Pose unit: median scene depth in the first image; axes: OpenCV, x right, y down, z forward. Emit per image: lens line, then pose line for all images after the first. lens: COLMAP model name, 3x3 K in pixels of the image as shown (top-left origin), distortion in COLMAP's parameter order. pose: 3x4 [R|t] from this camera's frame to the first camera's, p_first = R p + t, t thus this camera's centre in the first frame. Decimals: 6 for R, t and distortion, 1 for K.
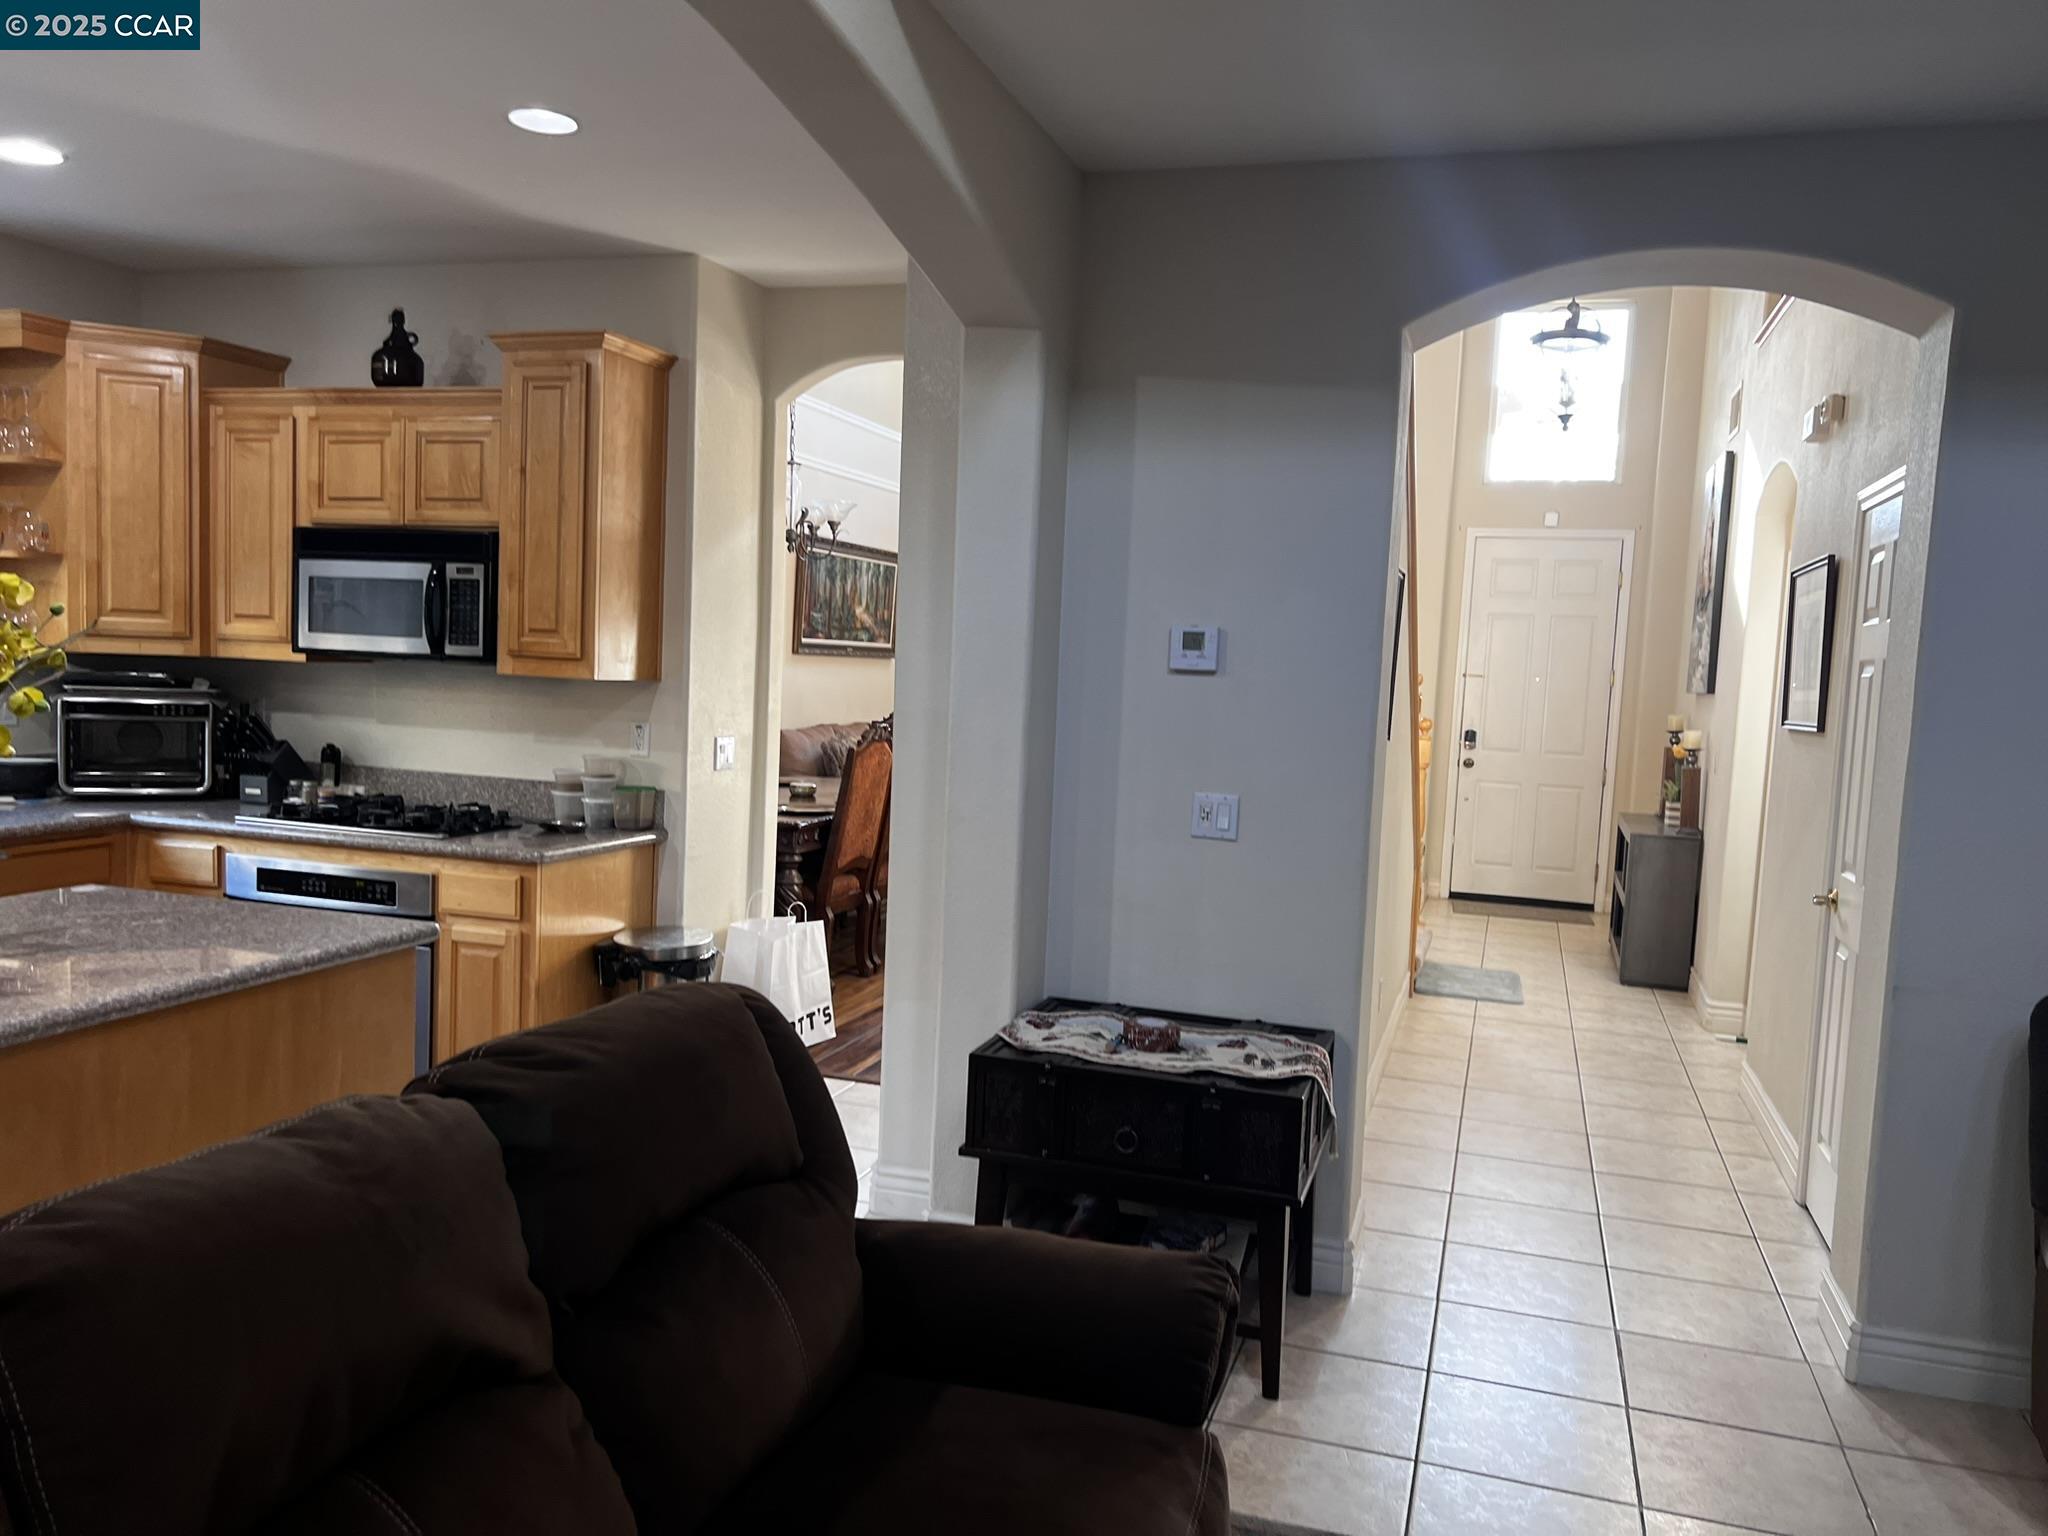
lens RADIAL K [[1541.2, 0, 1022.2], [0, 1541.2, 774.9], [0, 0, 1]] dist [0.075359, -0.091522]
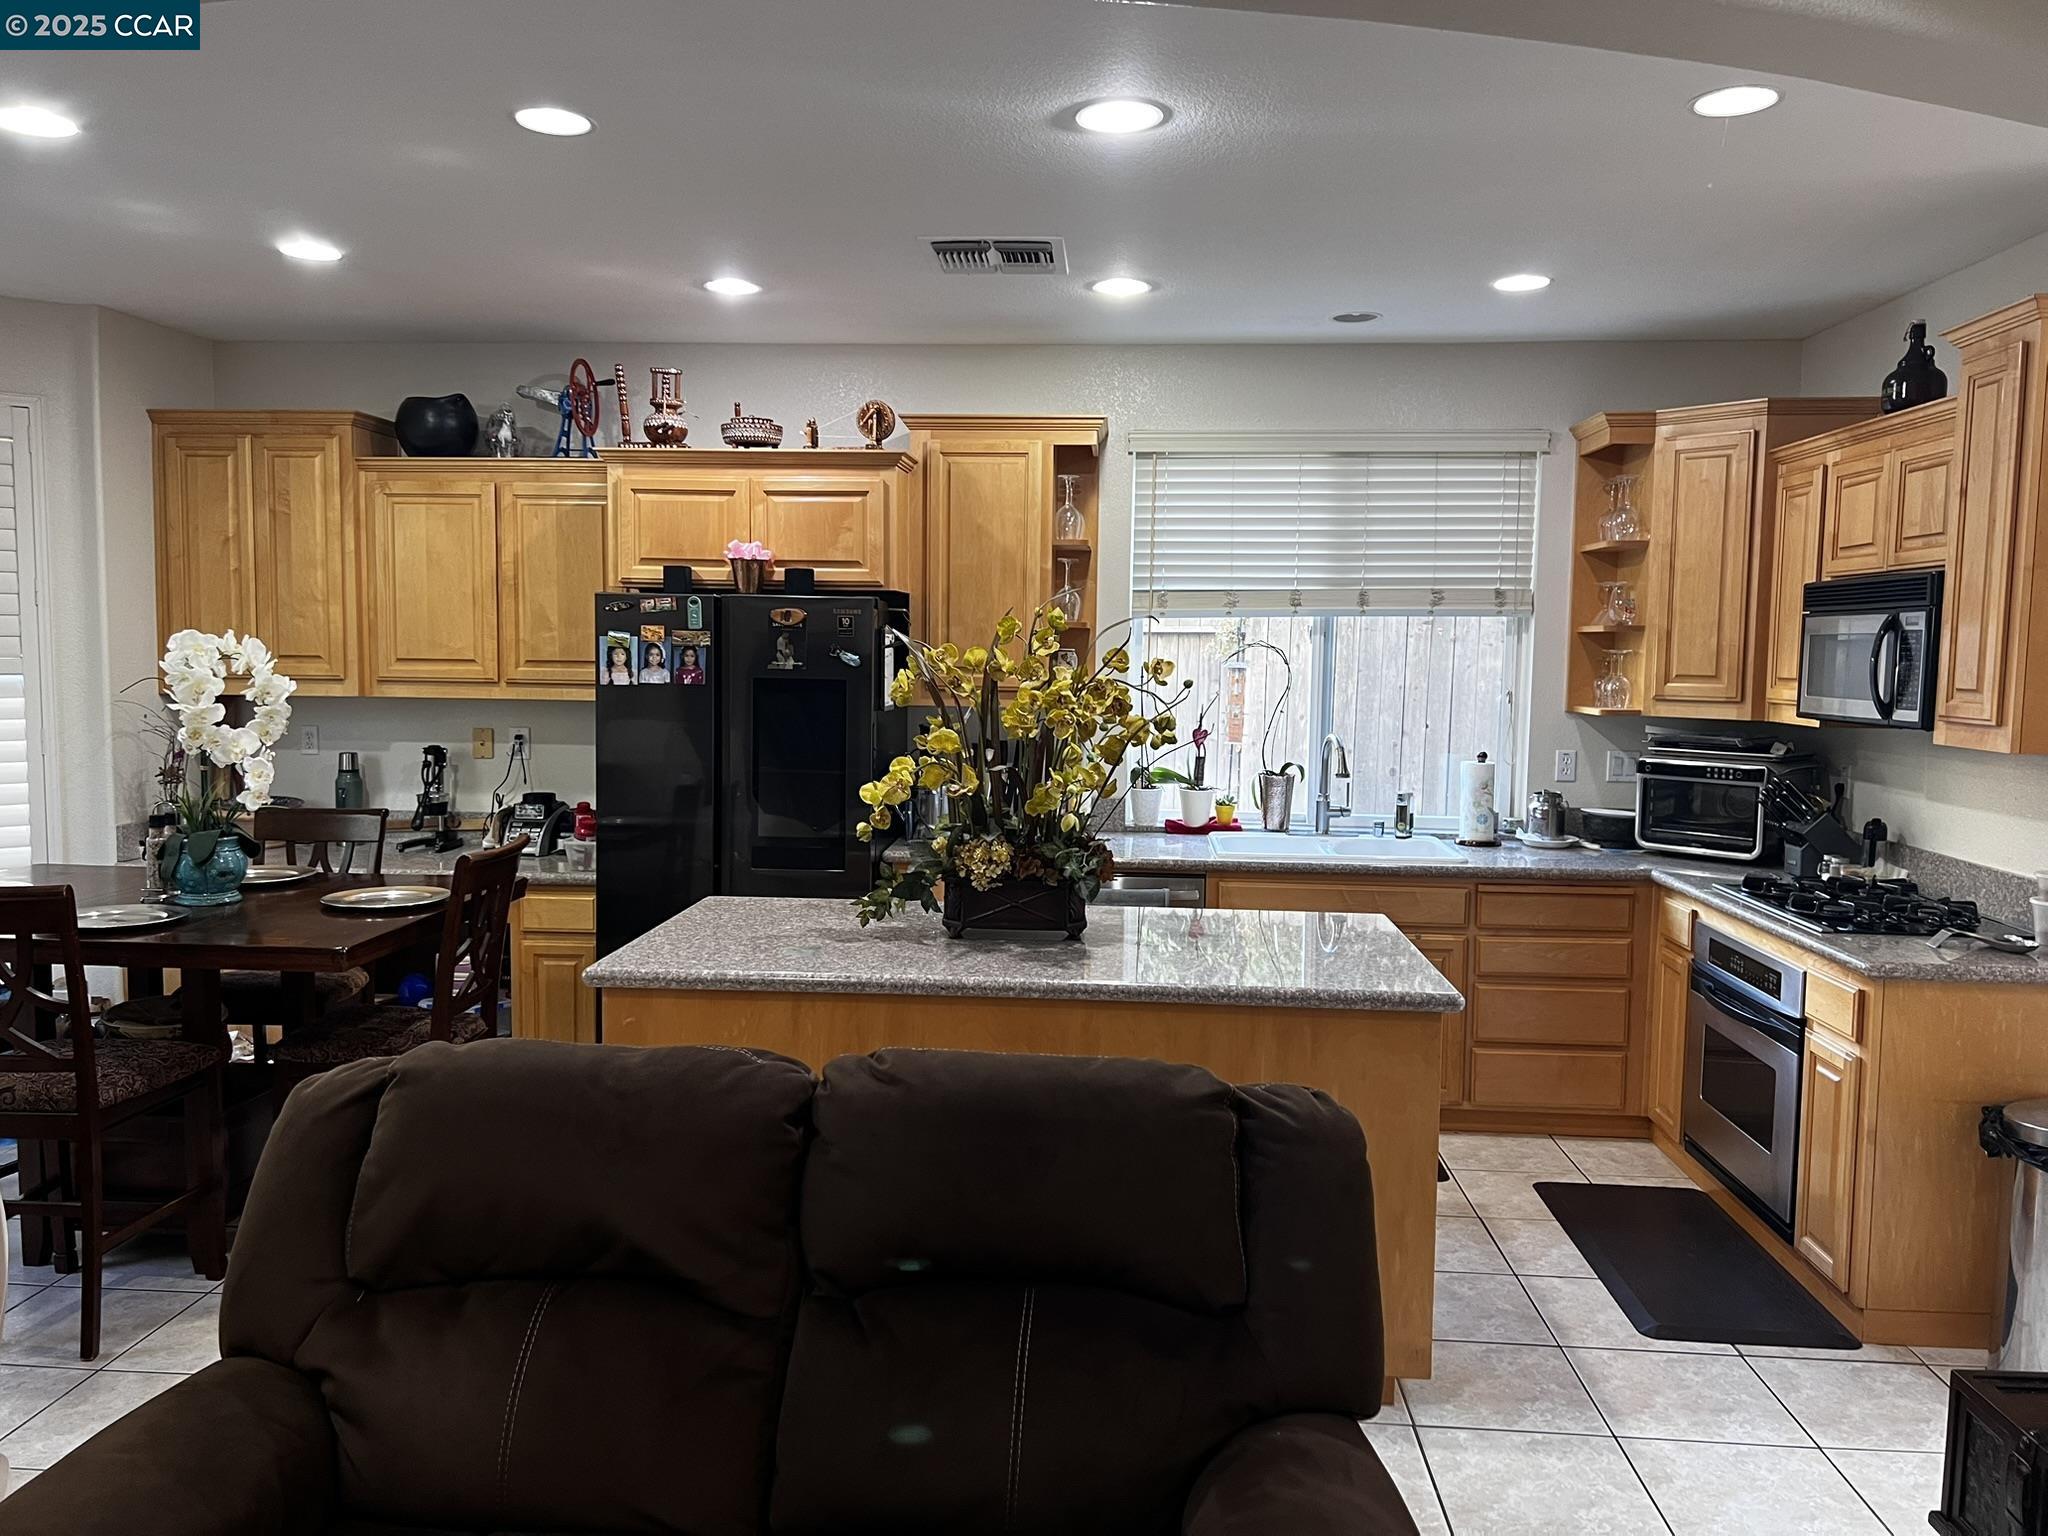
lens RADIAL K [[1540.5, 0, 1027.6], [0, 1540.5, 759.5], [0, 0, 1]] dist [0.075832, -0.110438]
pose [[0.250423, 0.030438, -0.967658, 0.330762], [-0.075914, 0.997046, 0.011717, -0.029875], [0.965156, 0.070524, 0.251994, 0.329773]]
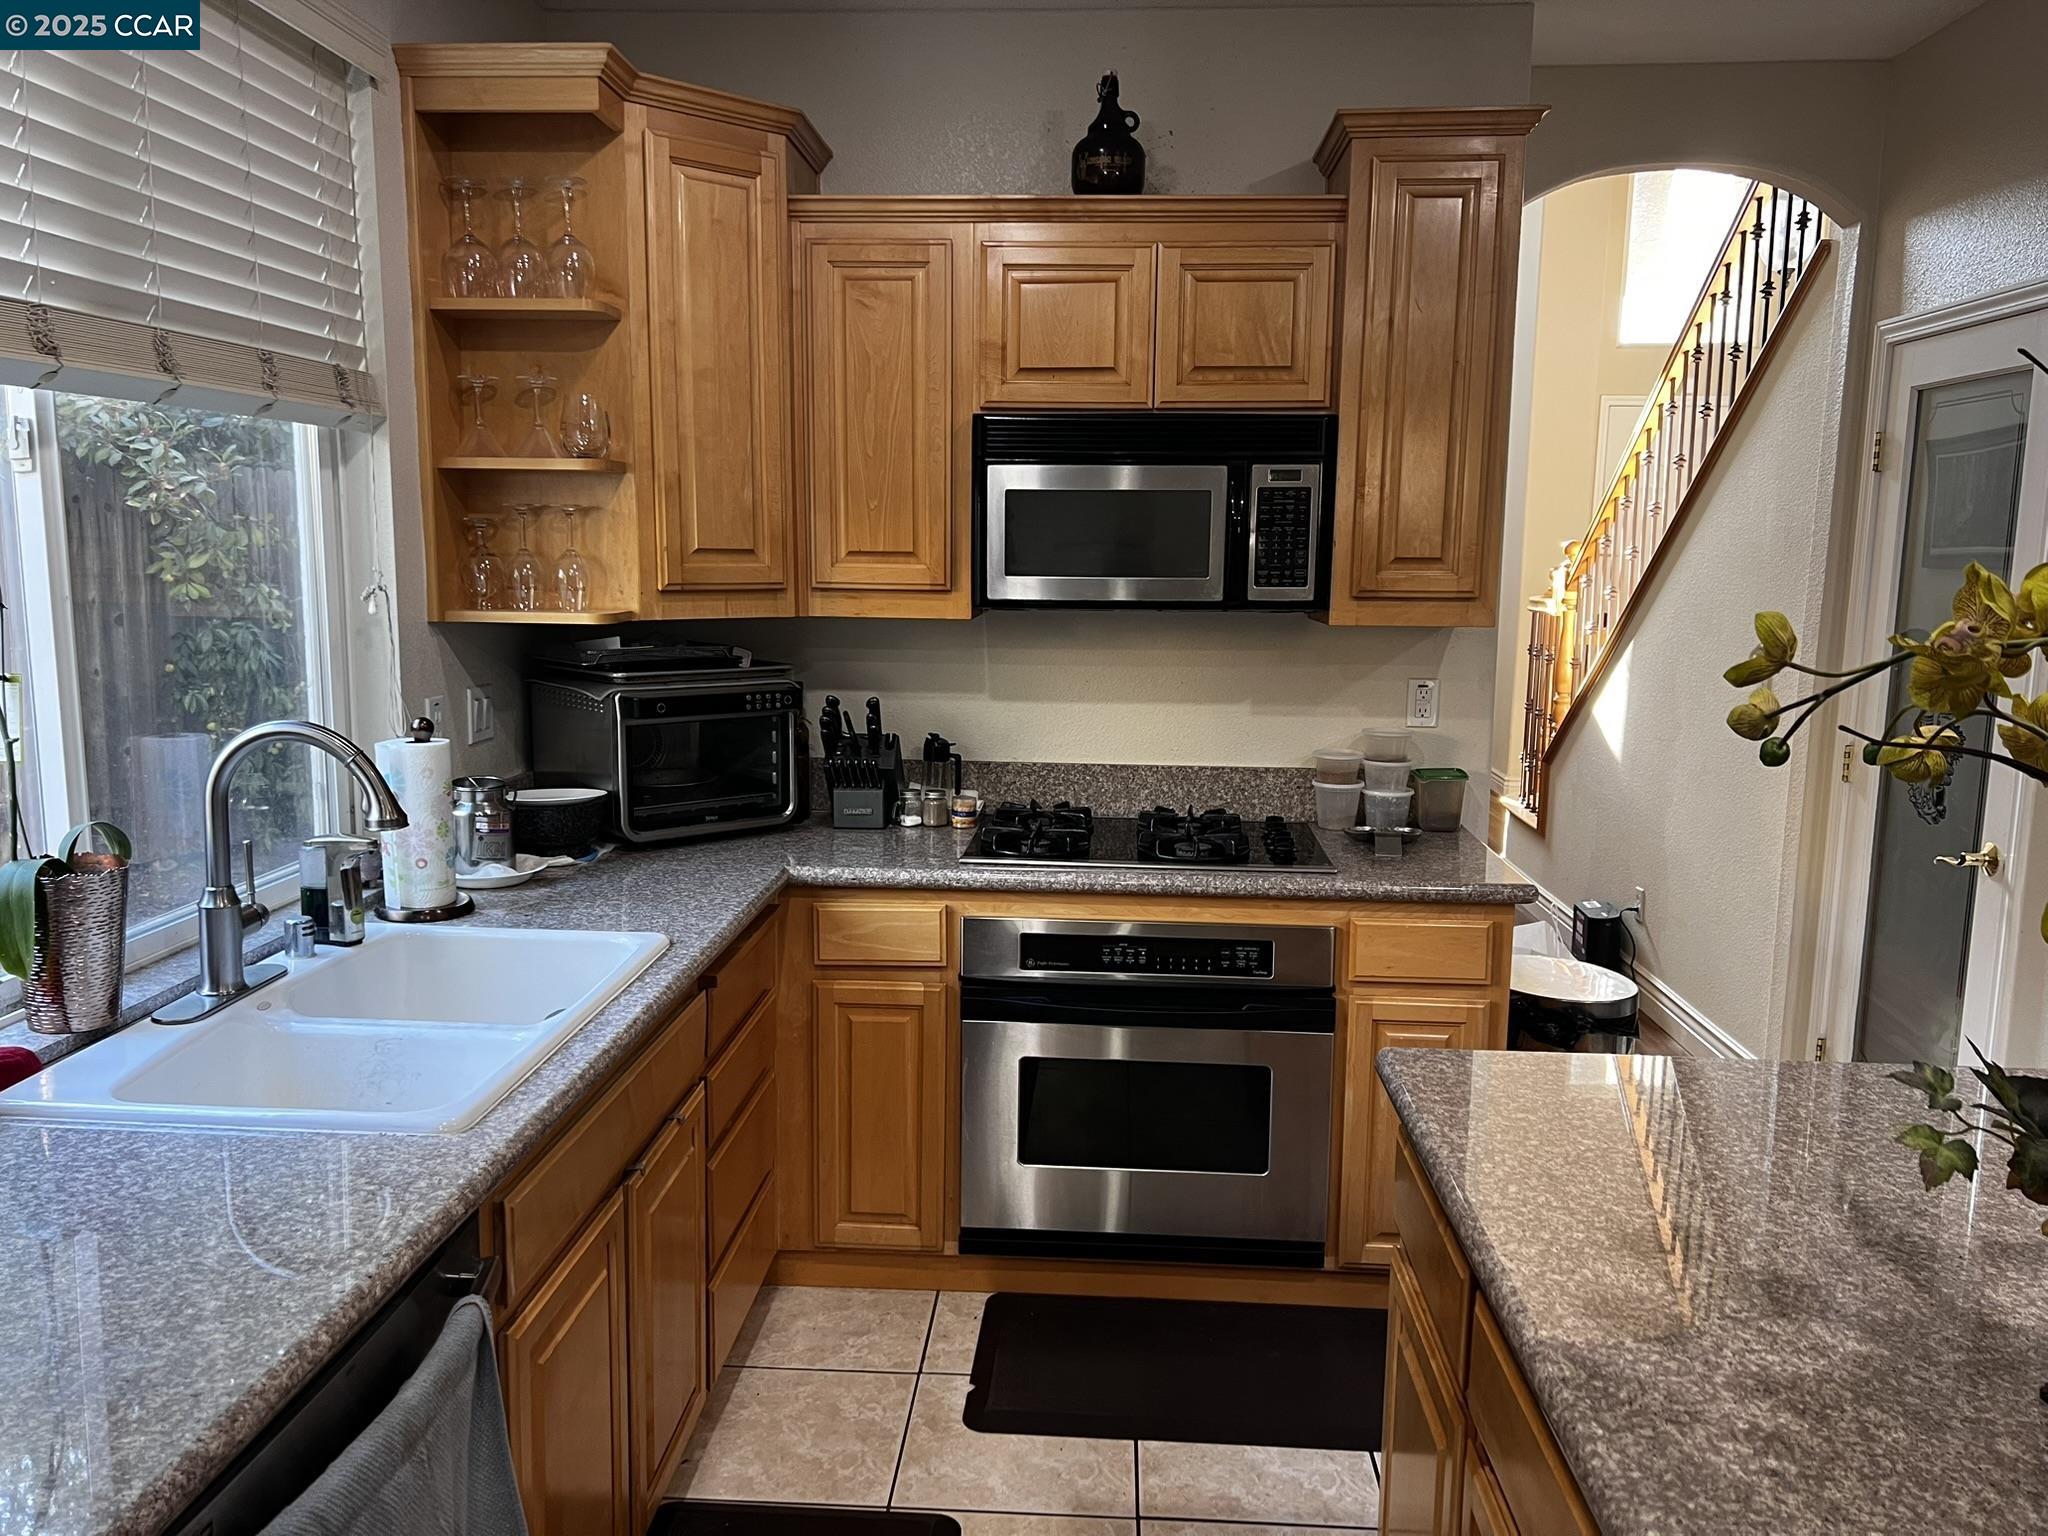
lens RADIAL K [[1541.2, 0, 1022.2], [0, 1541.2, 774.9], [0, 0, 1]] dist [0.075359, -0.091522]
pose [[0.965697, -0.070493, 0.249921, -0.636012], [0.049989, 0.994912, 0.087468, -0.064917], [-0.254816, -0.071974, 0.964307, 0.362256]]
